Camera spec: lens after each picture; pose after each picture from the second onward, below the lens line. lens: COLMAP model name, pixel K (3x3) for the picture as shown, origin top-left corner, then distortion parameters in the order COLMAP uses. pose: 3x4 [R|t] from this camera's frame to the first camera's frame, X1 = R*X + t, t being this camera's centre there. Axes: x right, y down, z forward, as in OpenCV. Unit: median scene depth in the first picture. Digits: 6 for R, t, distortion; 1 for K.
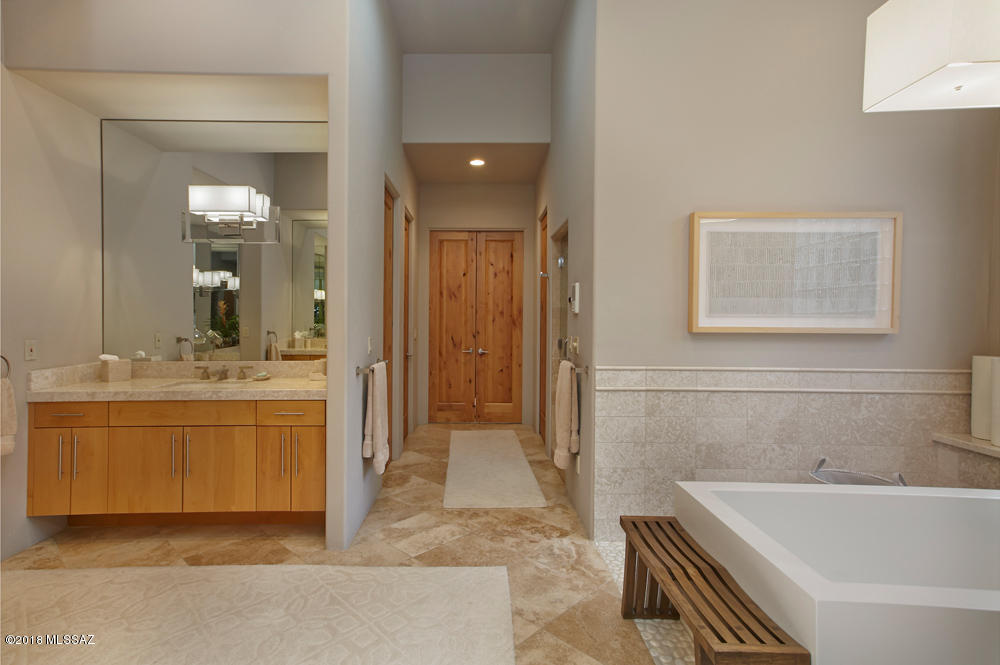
lens RADIAL K [[549.5, 0, 454.3], [0, 549.5, 328.1], [0, 0, 1]] dist [0.030871, 0.001335]
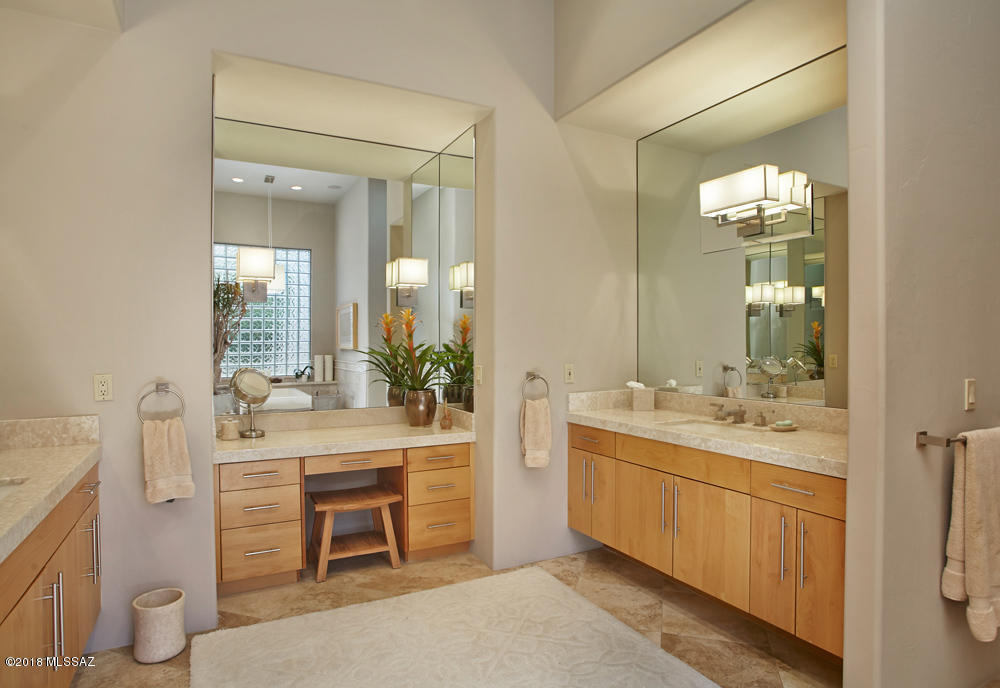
lens RADIAL K [[545.5, 0, 500.0], [0, 545.5, 344.0], [0, 0, 1]] dist [-0.055680, 0.026360]
pose [[0.473312, 0.002779, -0.880890, 0.098577], [-0.012772, 0.999912, -0.003708, -0.011930], [0.880802, 0.013006, 0.473306, 0.378232]]
